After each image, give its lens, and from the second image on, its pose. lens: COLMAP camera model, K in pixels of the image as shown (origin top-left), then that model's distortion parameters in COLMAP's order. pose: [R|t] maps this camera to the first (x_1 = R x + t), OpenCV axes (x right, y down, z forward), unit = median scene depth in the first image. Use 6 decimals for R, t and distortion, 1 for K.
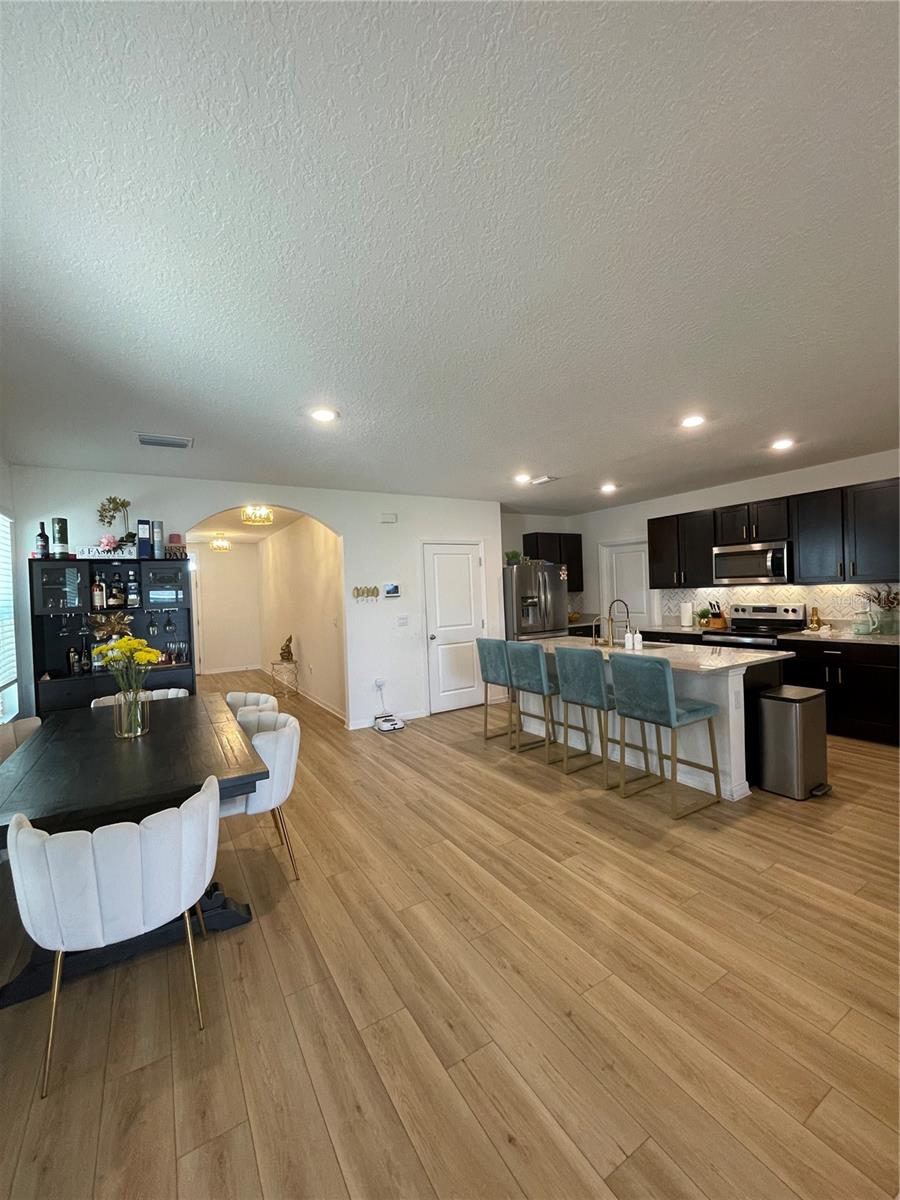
lens RADIAL K [[489.1, 0, 450.7], [0, 489.1, 601.5], [0, 0, 1]] dist [-0.001176, -0.000472]
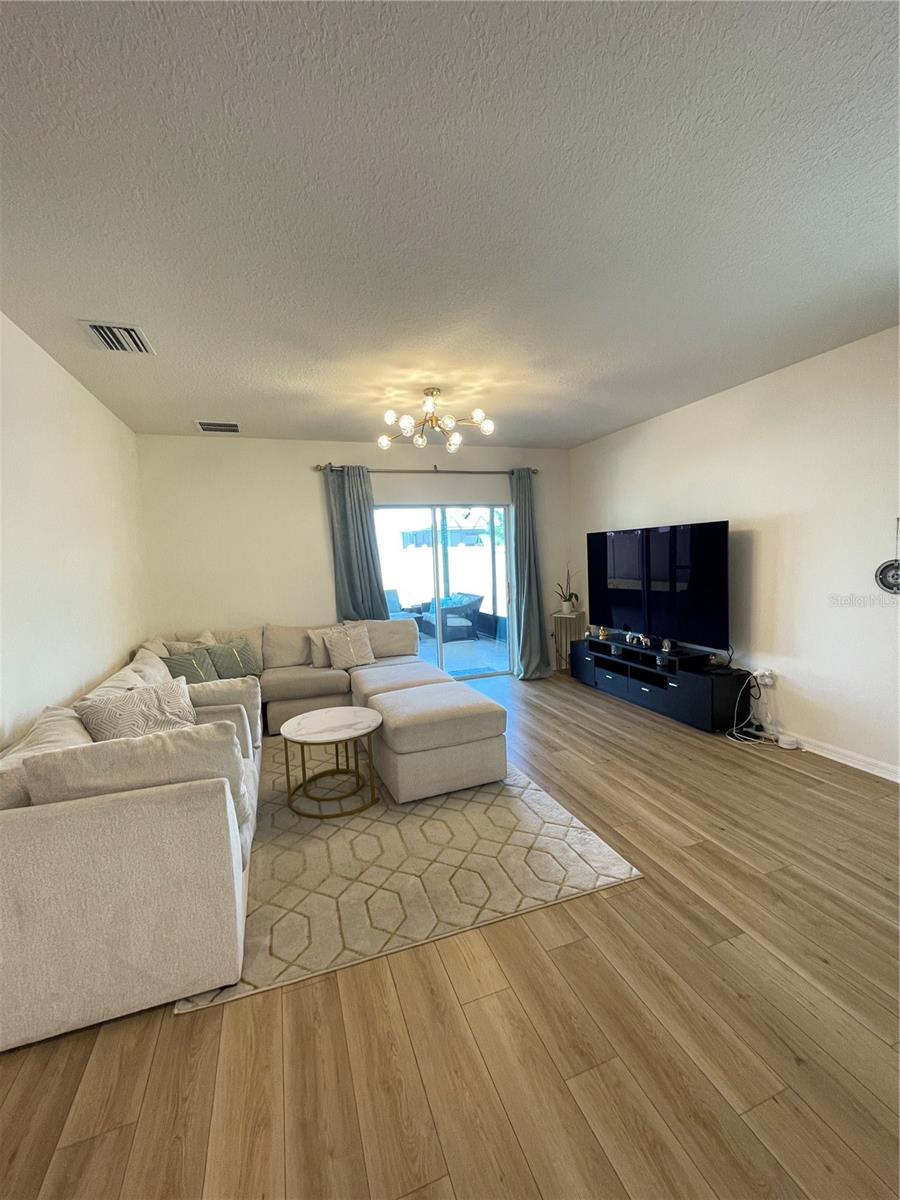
lens RADIAL K [[489.1, 0, 448.3], [0, 489.1, 599.0], [0, 0, 1]] dist [-0.001176, -0.000472]
pose [[-0.976125, 0.060225, 0.208693, 0.218479], [0.083192, 0.991189, 0.103074, -0.015652], [-0.200646, 0.117975, -0.972534, 0.665521]]
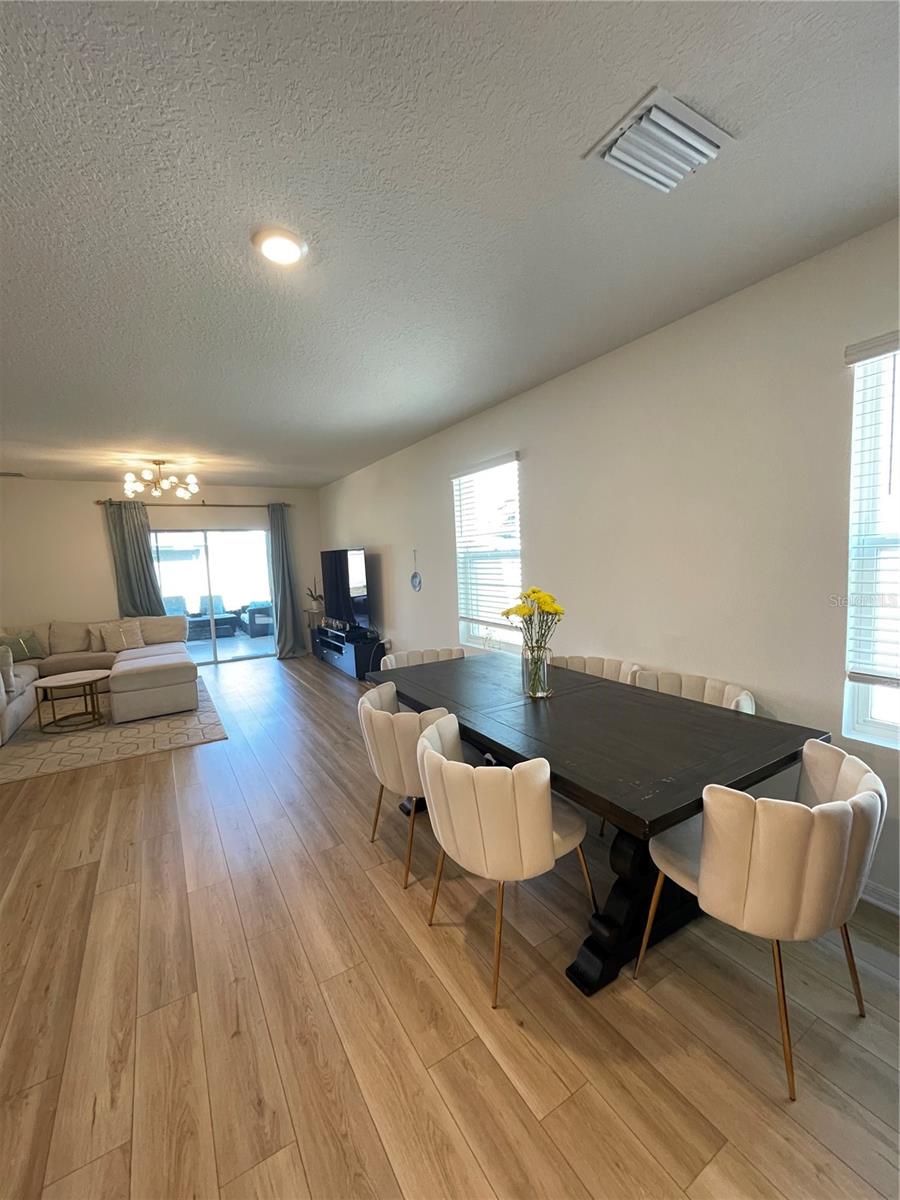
lens RADIAL K [[489.1, 0, 450.7], [0, 489.1, 600.1], [0, 0, 1]] dist [-0.001176, -0.000472]
pose [[-0.996942, 0.077815, 0.007183, -0.288999], [0.078130, 0.990673, 0.111632, -0.011455], [0.001571, 0.111852, -0.993724, 1.079981]]
